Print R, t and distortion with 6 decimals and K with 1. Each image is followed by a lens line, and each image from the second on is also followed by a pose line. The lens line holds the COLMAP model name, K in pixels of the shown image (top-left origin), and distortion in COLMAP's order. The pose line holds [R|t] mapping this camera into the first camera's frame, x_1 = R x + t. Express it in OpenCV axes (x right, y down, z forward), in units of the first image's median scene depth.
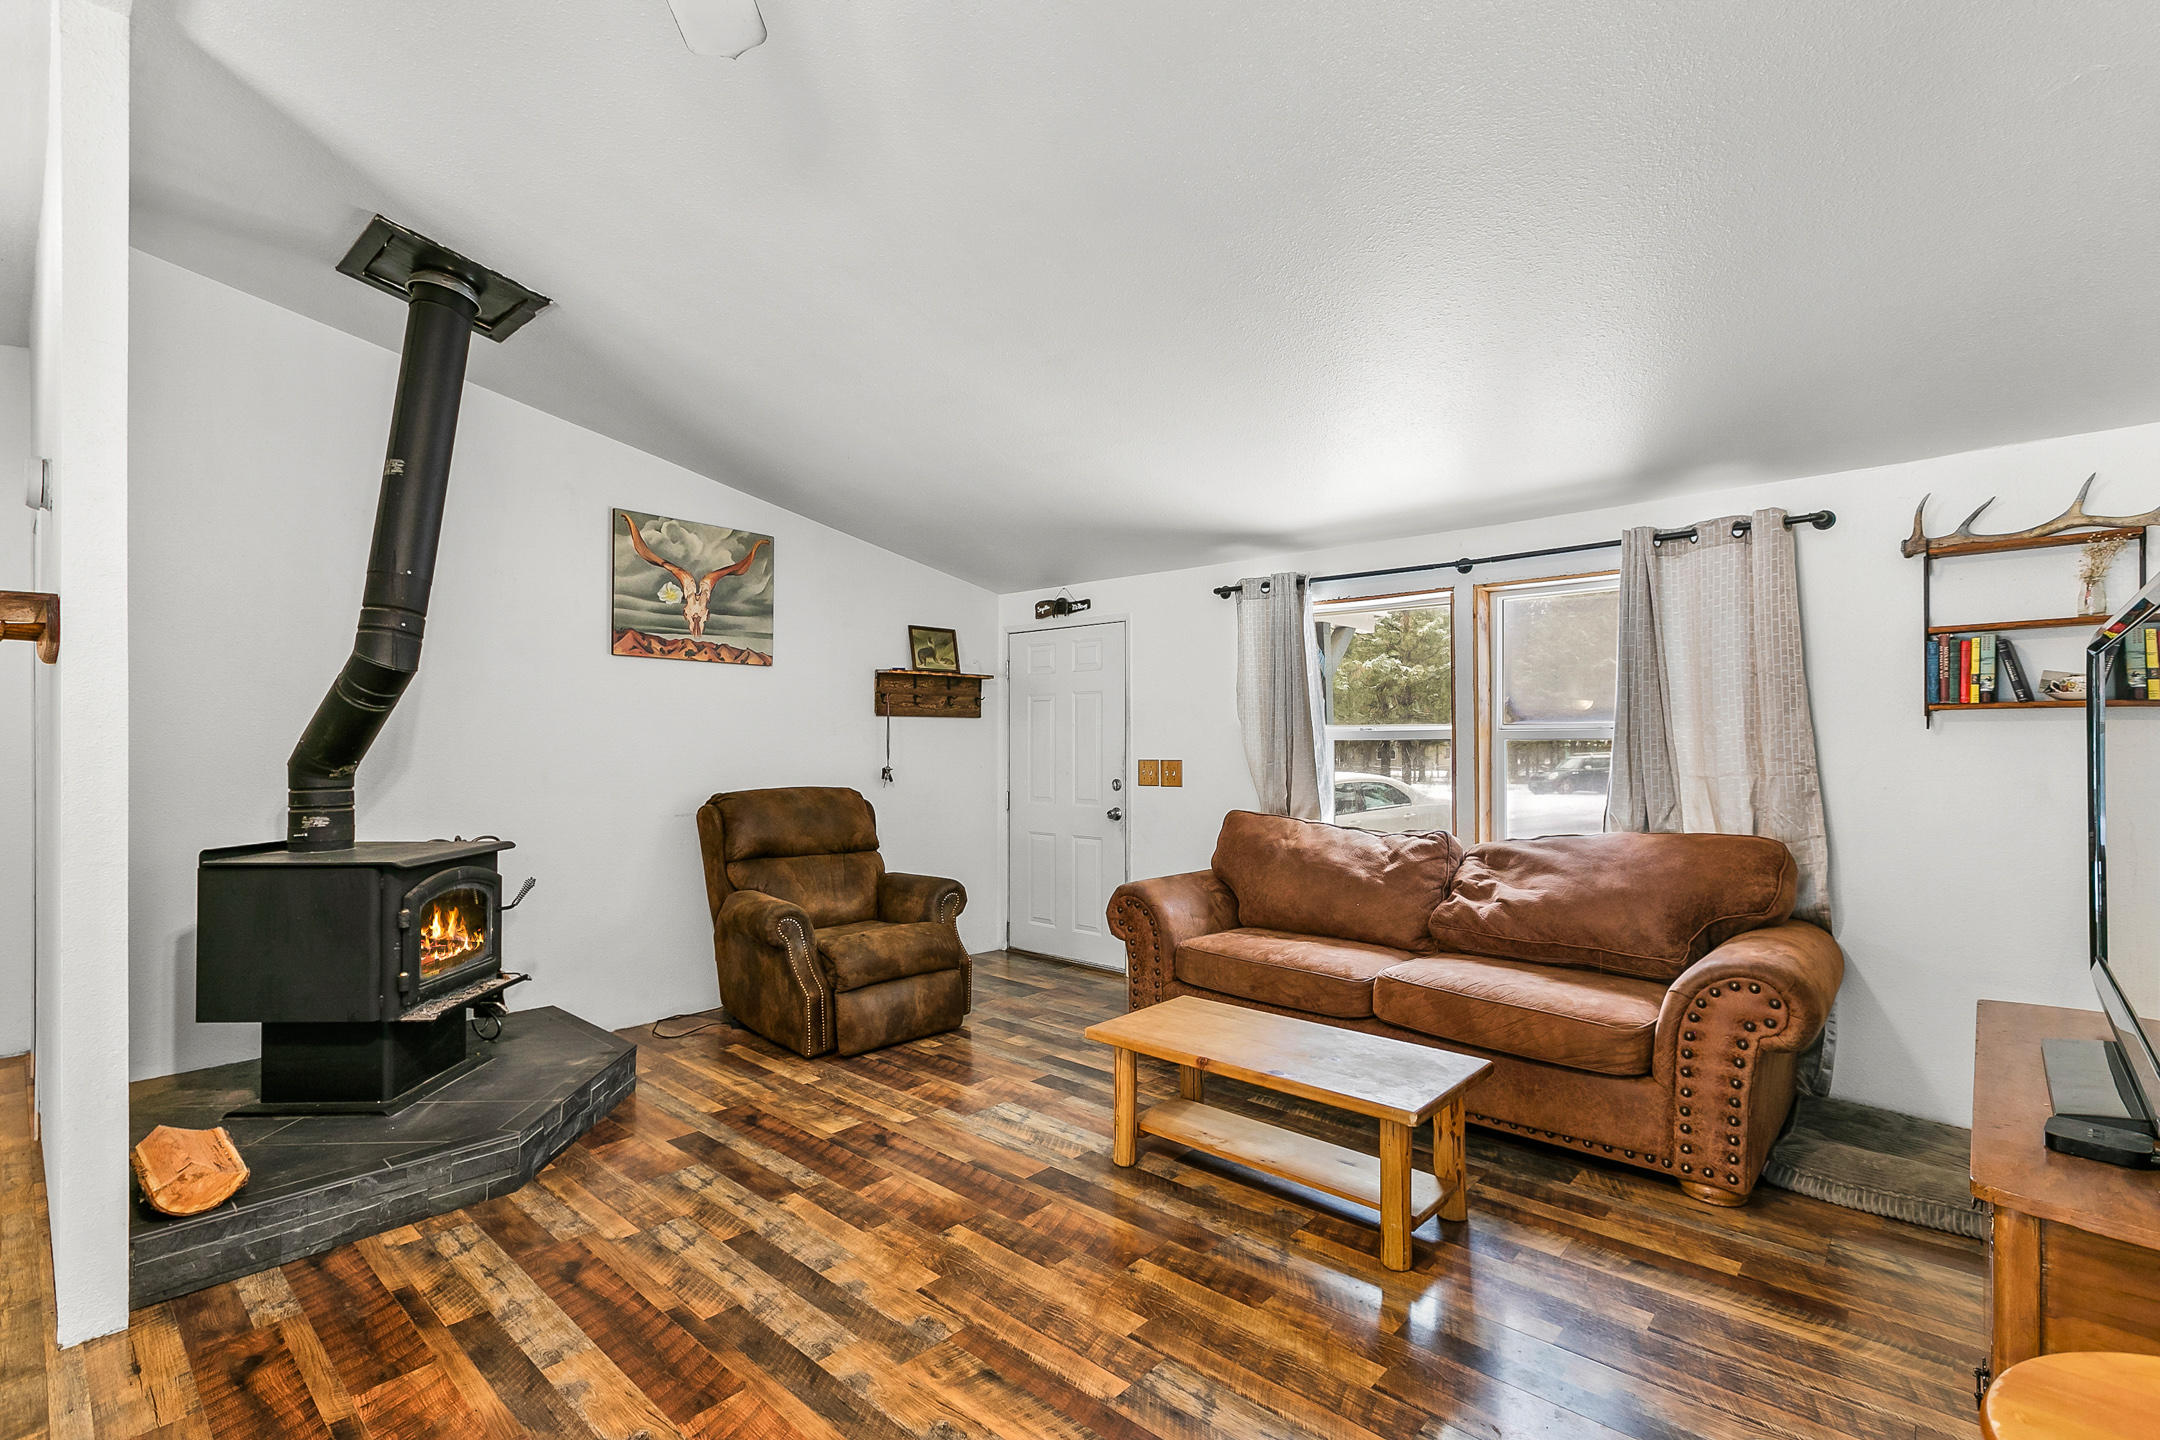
lens RADIAL K [[974.7, 0, 1080.6], [0, 974.7, 729.4], [0, 0, 1]] dist [0.000055, -0.001069]
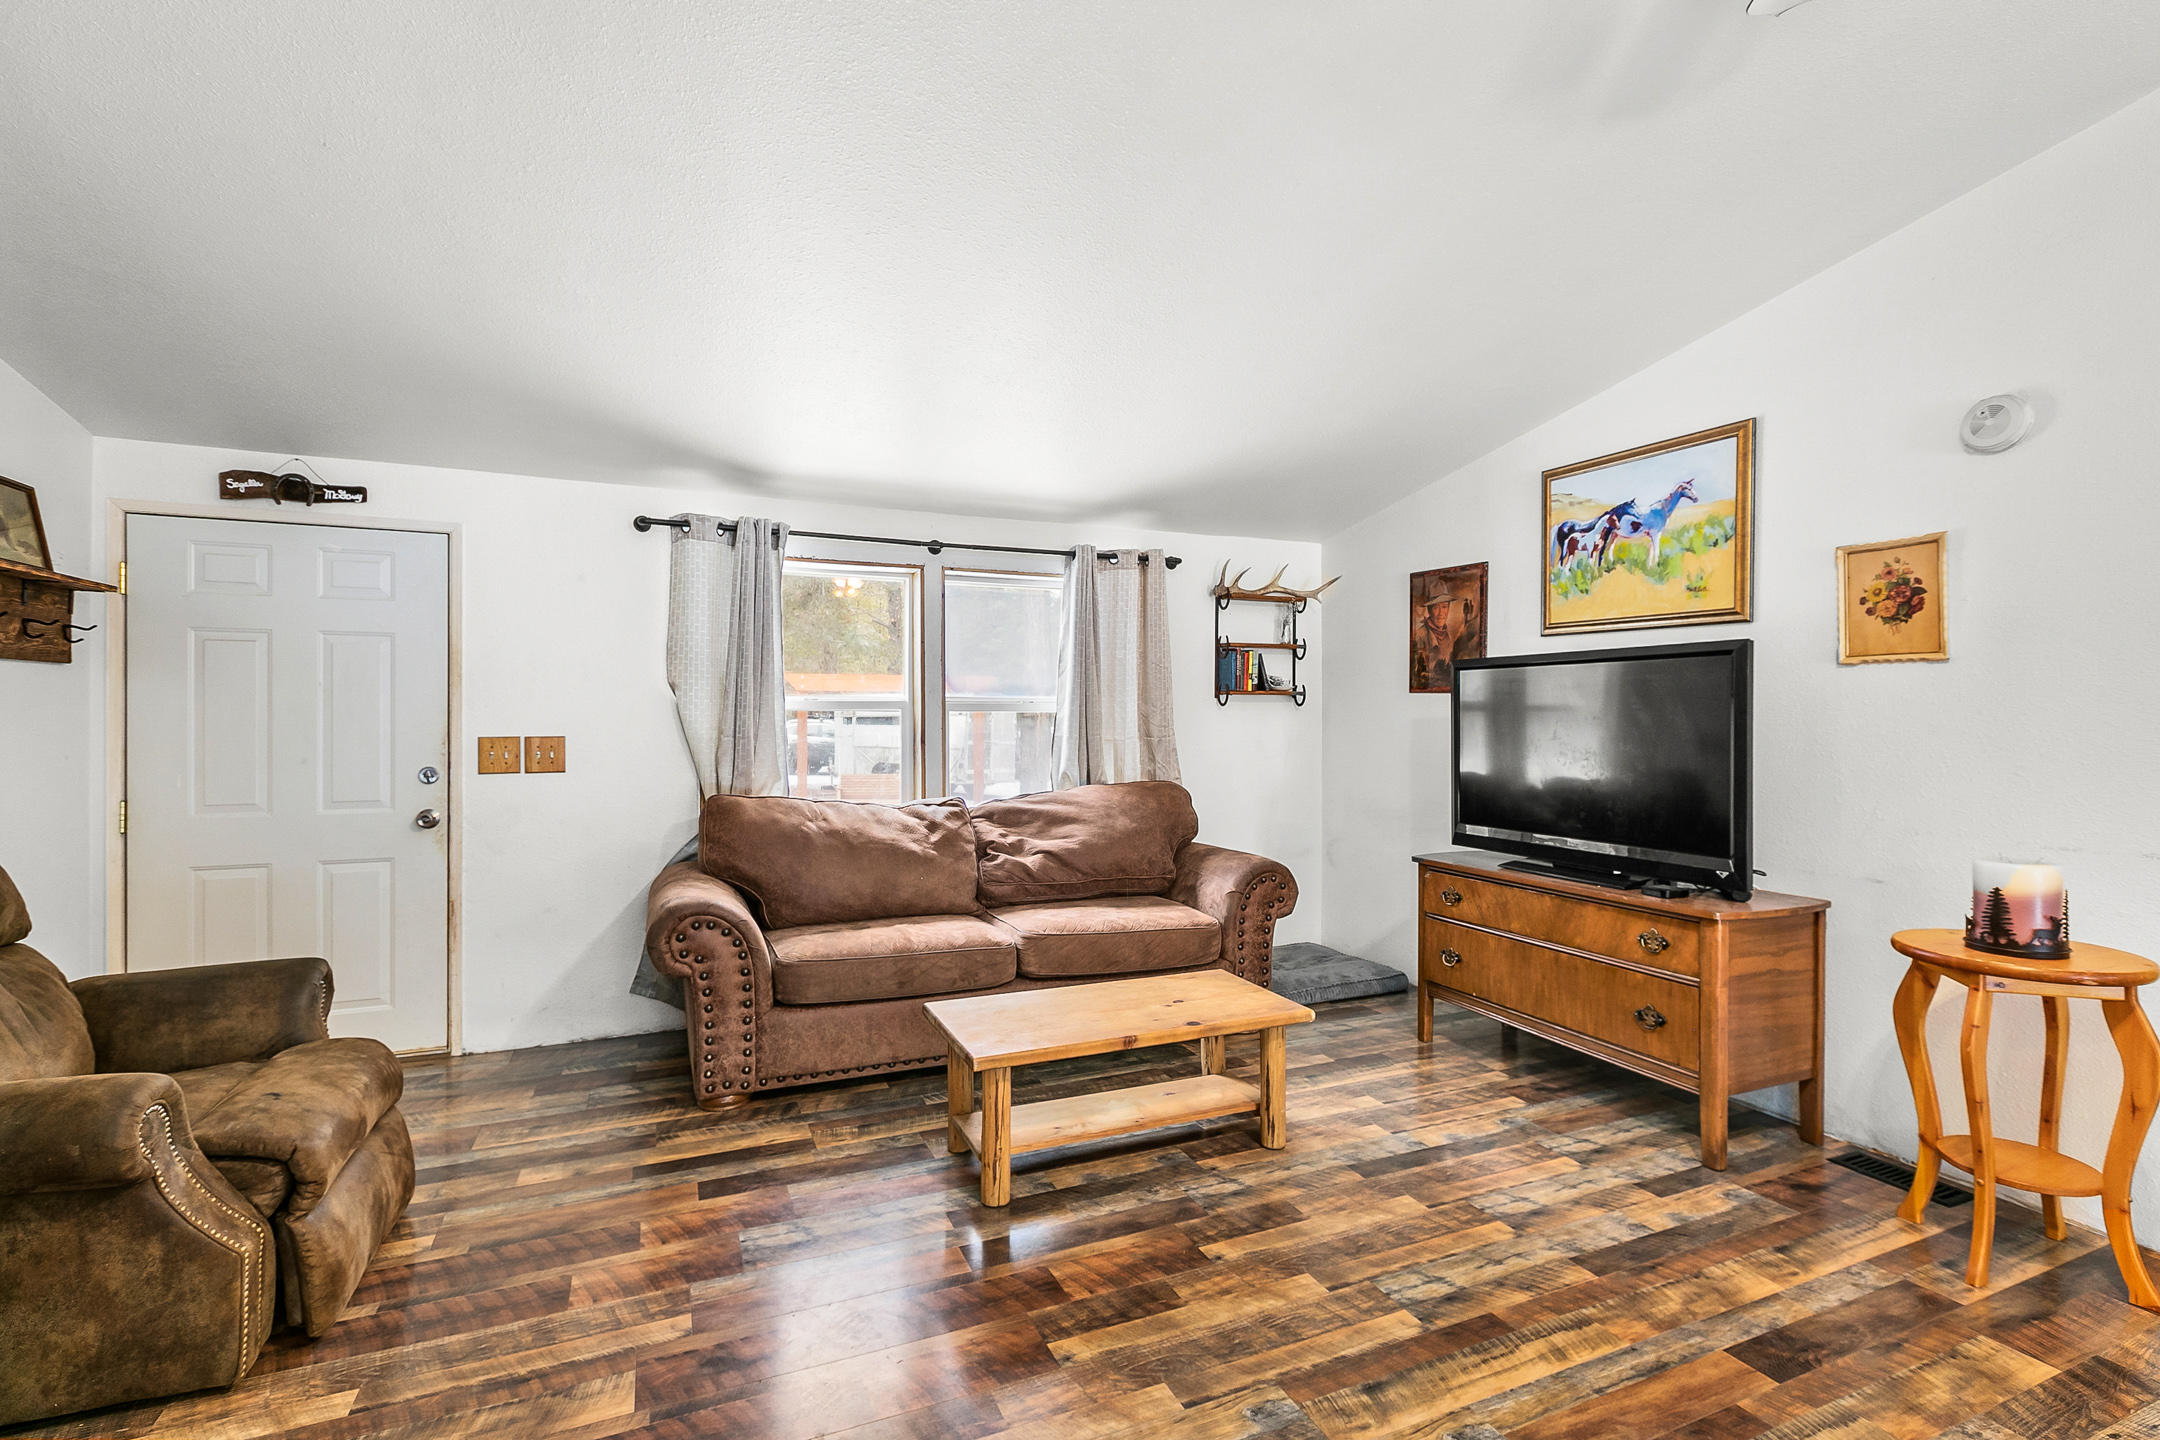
lens RADIAL K [[974.7, 0, 1075.3], [0, 974.7, 713.1], [0, 0, 1]] dist [0.000055, -0.001069]
pose [[0.415132, 0.004739, 0.909749, -0.596614], [-0.014058, 0.999900, 0.001206, 0.010556], [-0.909653, -0.013290, 0.415157, 0.493901]]
